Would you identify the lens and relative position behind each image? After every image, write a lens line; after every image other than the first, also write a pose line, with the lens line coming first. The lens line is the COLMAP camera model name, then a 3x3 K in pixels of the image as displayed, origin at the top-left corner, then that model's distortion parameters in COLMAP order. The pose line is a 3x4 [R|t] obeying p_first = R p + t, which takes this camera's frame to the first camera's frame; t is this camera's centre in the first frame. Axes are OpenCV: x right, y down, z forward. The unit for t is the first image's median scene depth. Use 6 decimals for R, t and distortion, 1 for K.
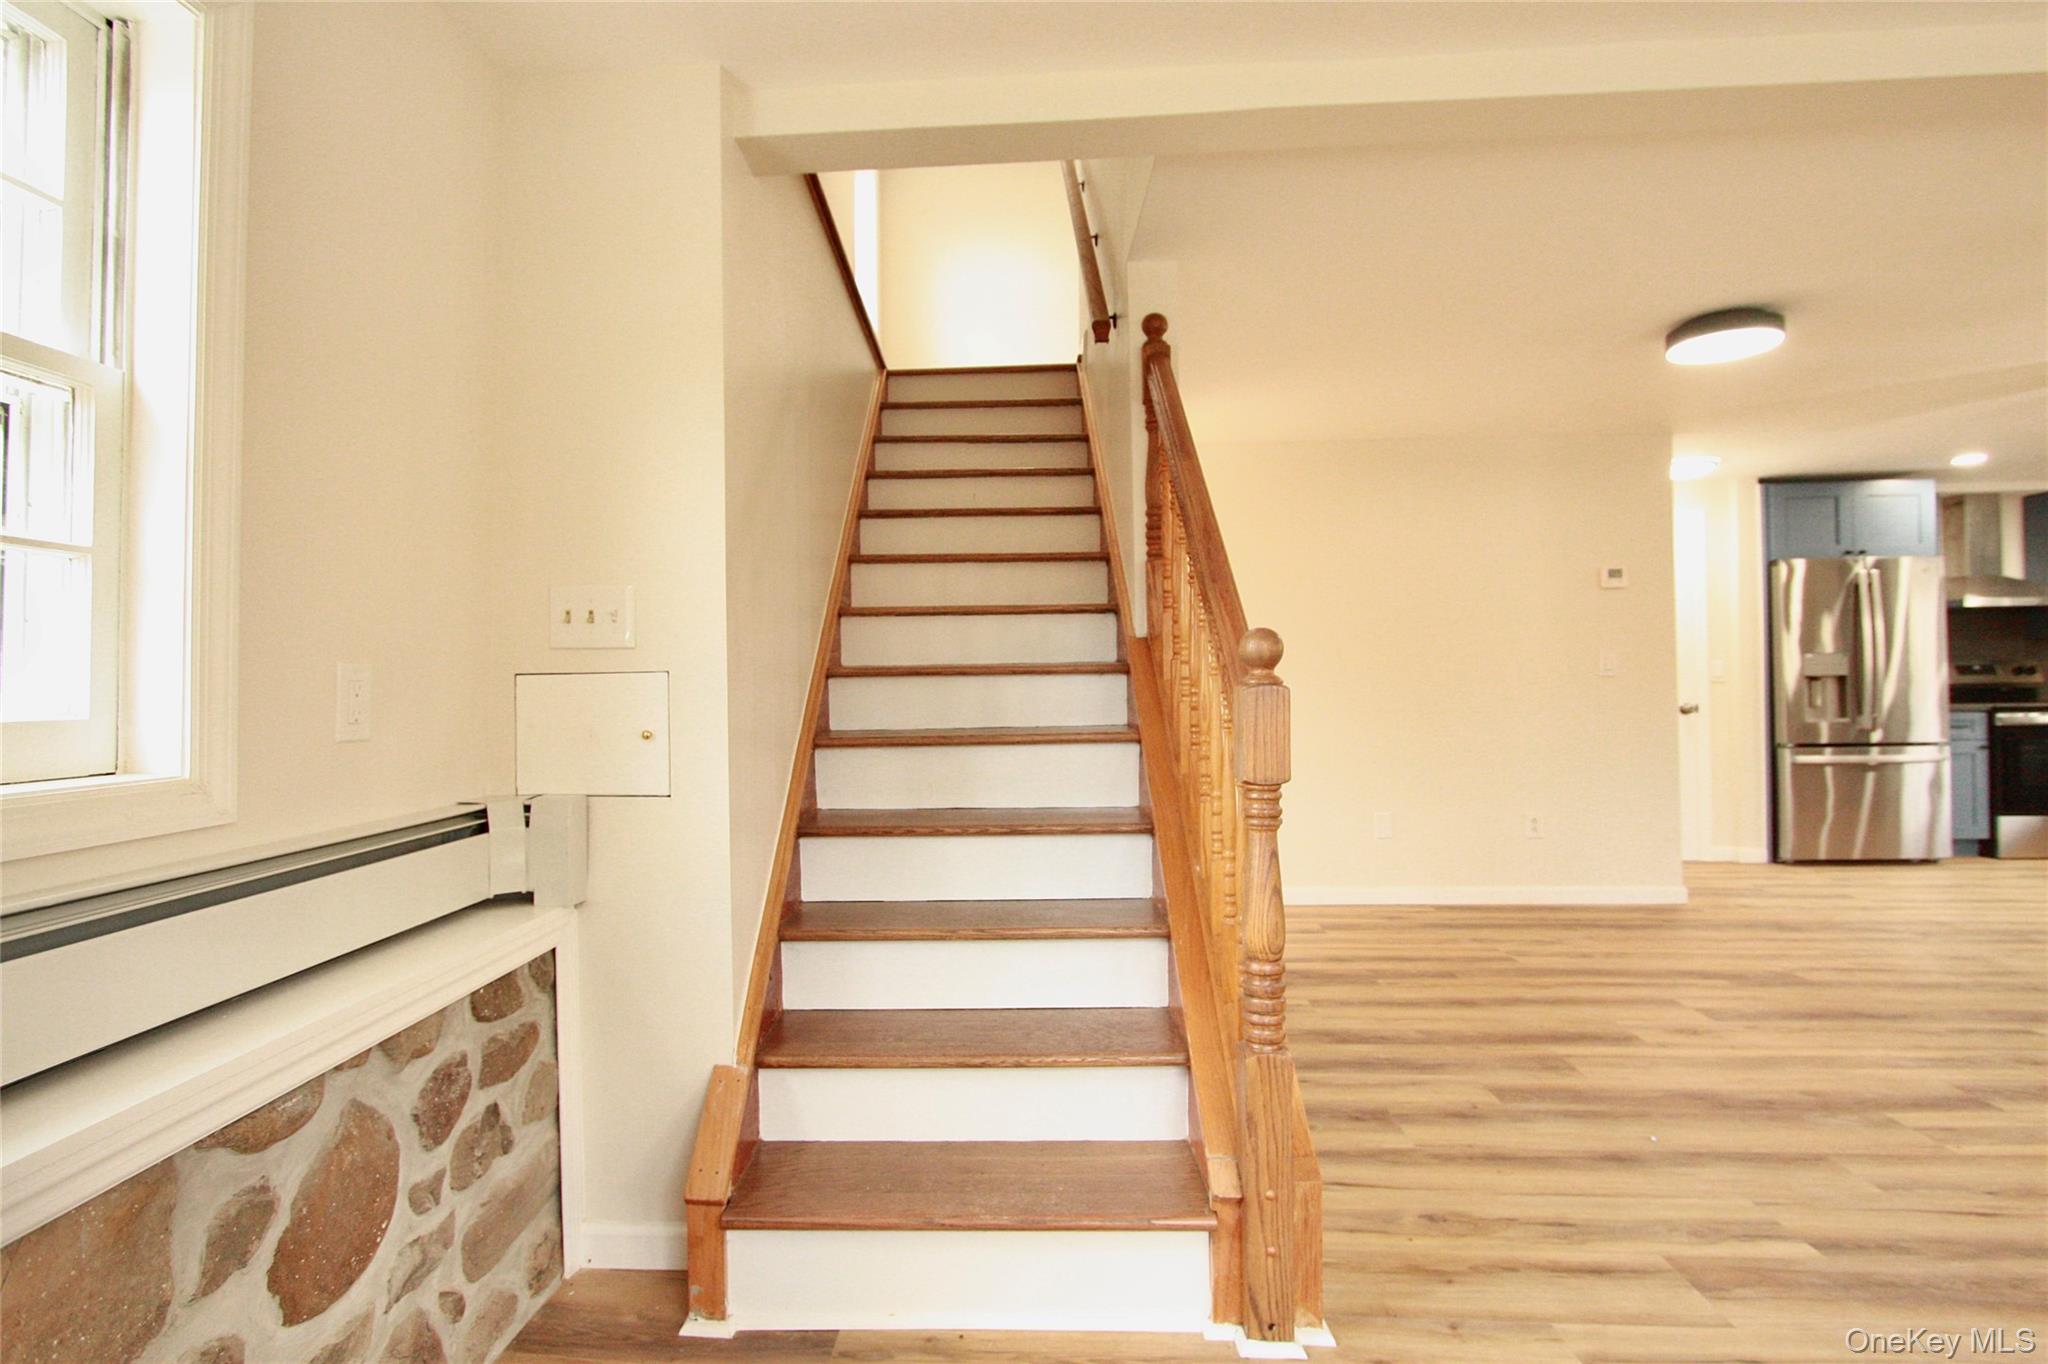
lens RADIAL K [[1025.4, 0, 959.9], [0, 1025.4, 684.7], [0, 0, 1]] dist [-0.016794, 0.000295]
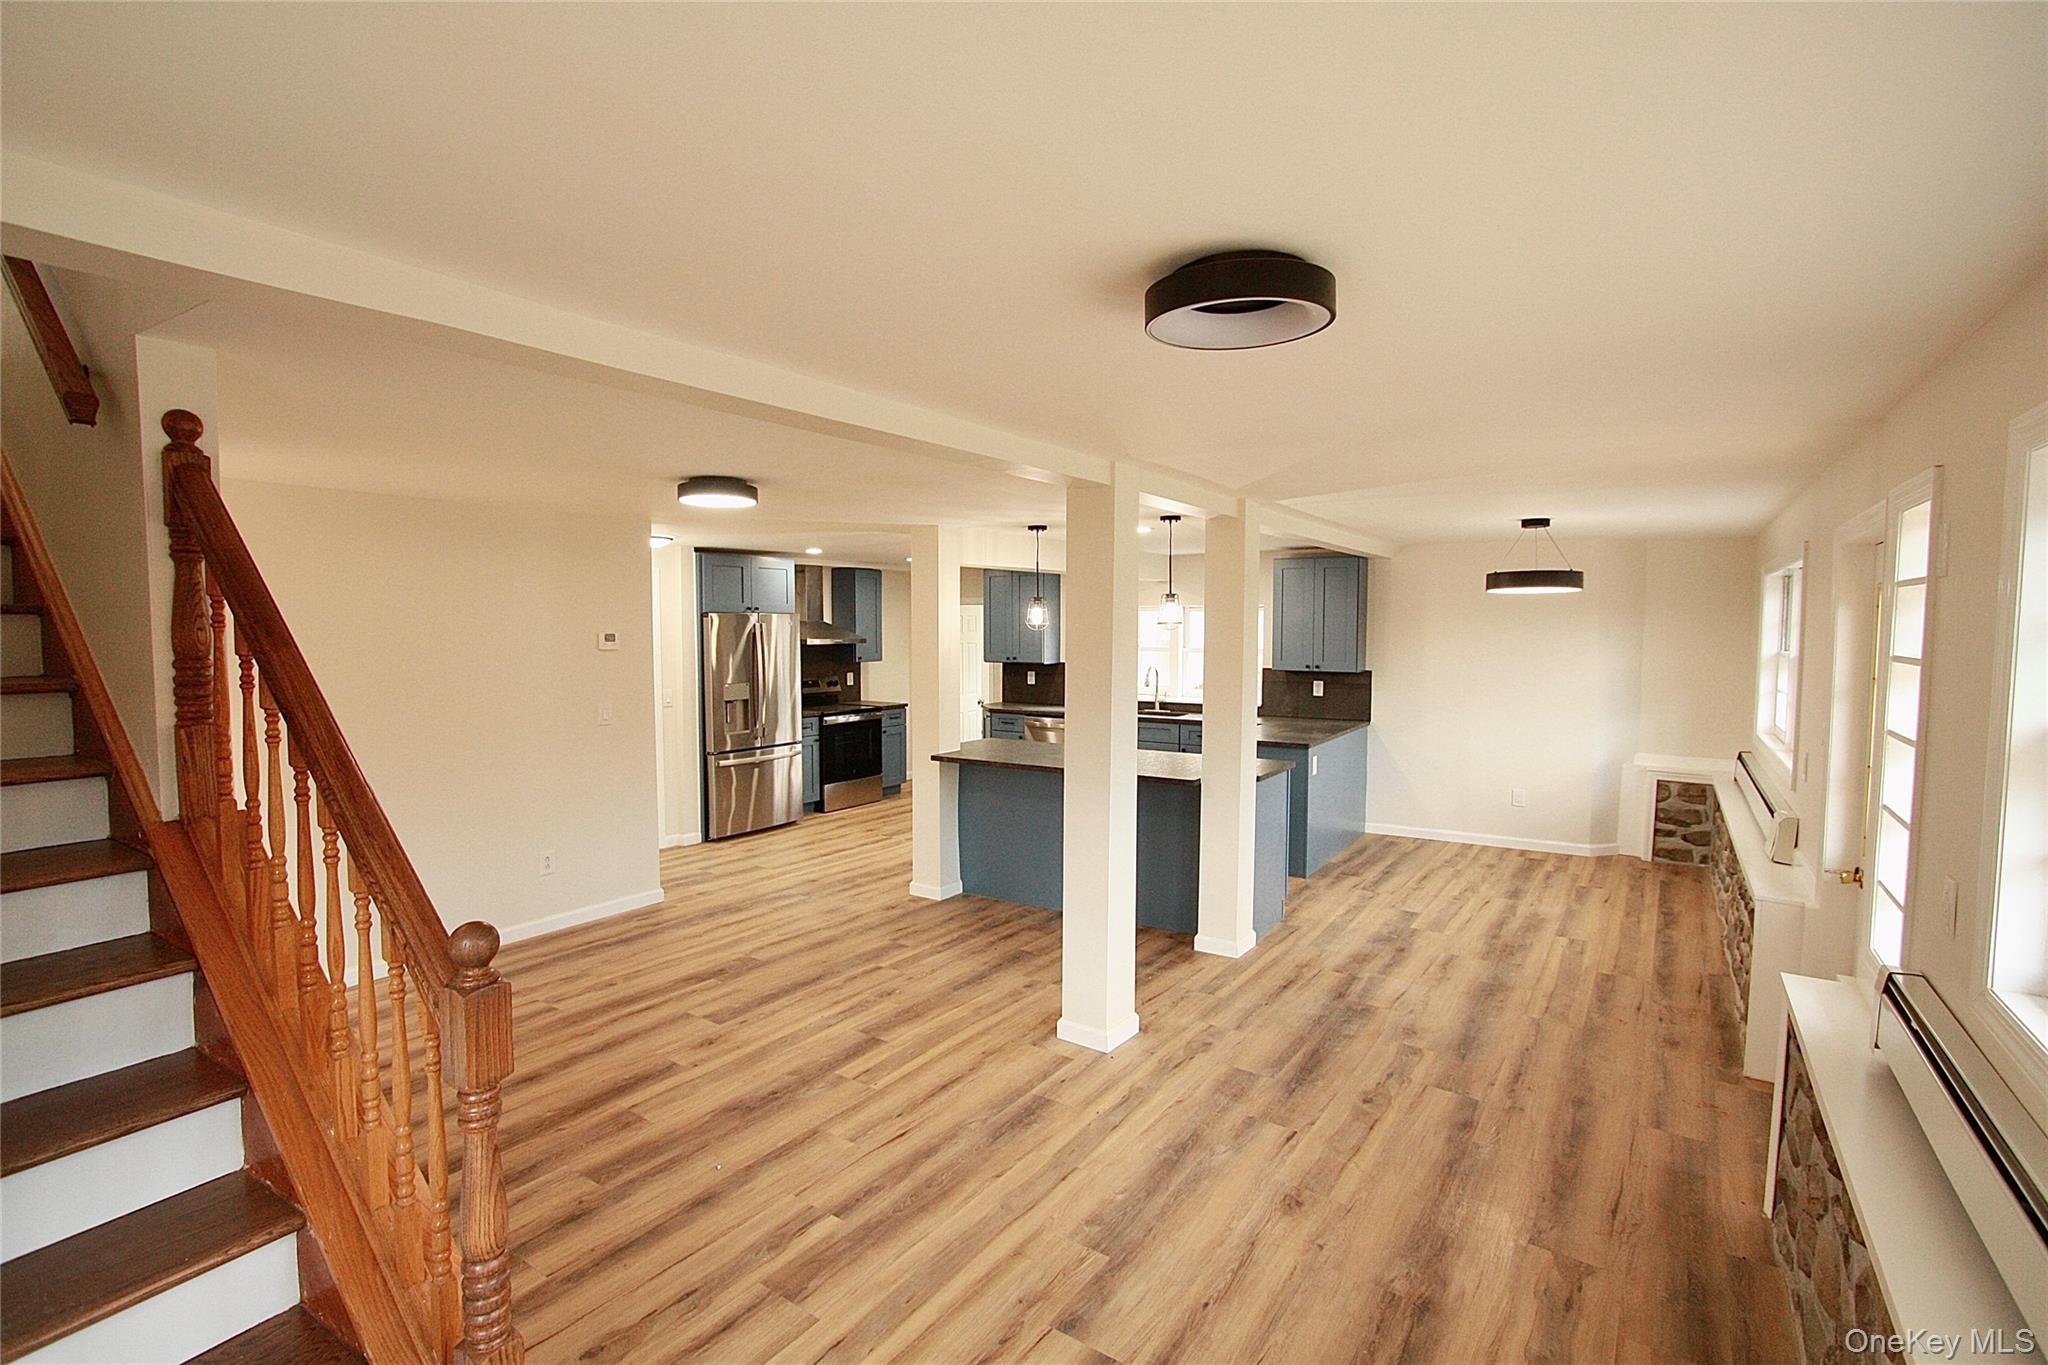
lens RADIAL K [[950.2, 0, 1038.0], [0, 950.2, 680.2], [0, 0, 1]] dist [-0.017757, 0.001598]
pose [[0.480217, -0.033830, 0.876497, -0.130144], [-0.012549, 0.998889, 0.045429, -0.197124], [-0.877060, -0.032815, 0.479259, 0.074613]]
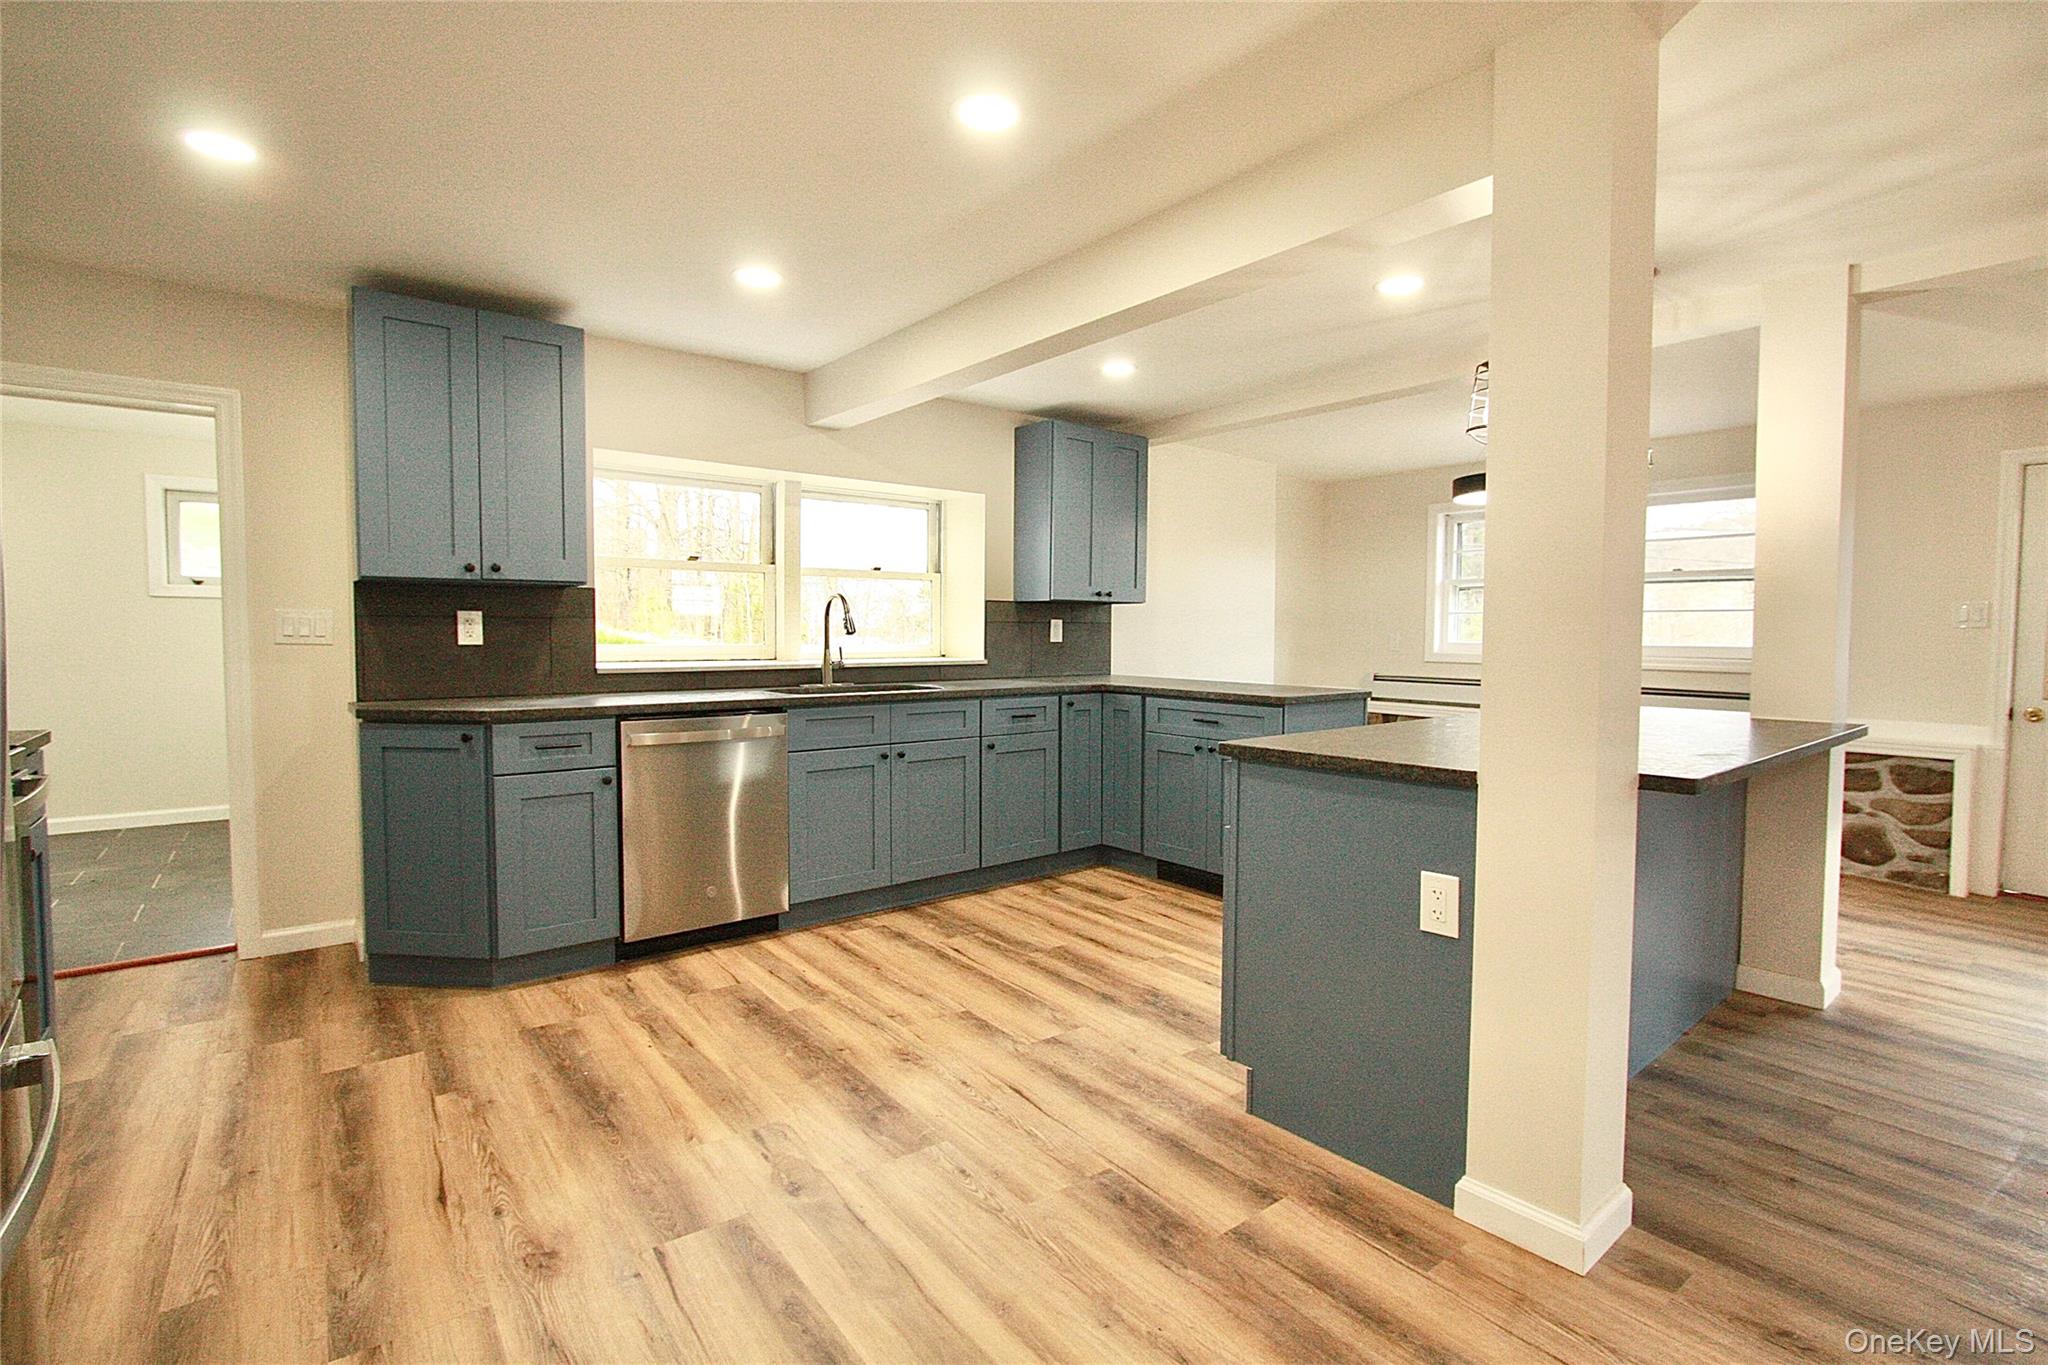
lens RADIAL K [[950.2, 0, 1038.0], [0, 950.2, 680.2], [0, 0, 1]] dist [-0.017757, 0.001598]
pose [[-0.686031, -0.024502, 0.727159, 1.323010], [0.003825, 0.999298, 0.037280, -0.033995], [-0.727562, 0.028356, -0.685456, 1.944685]]
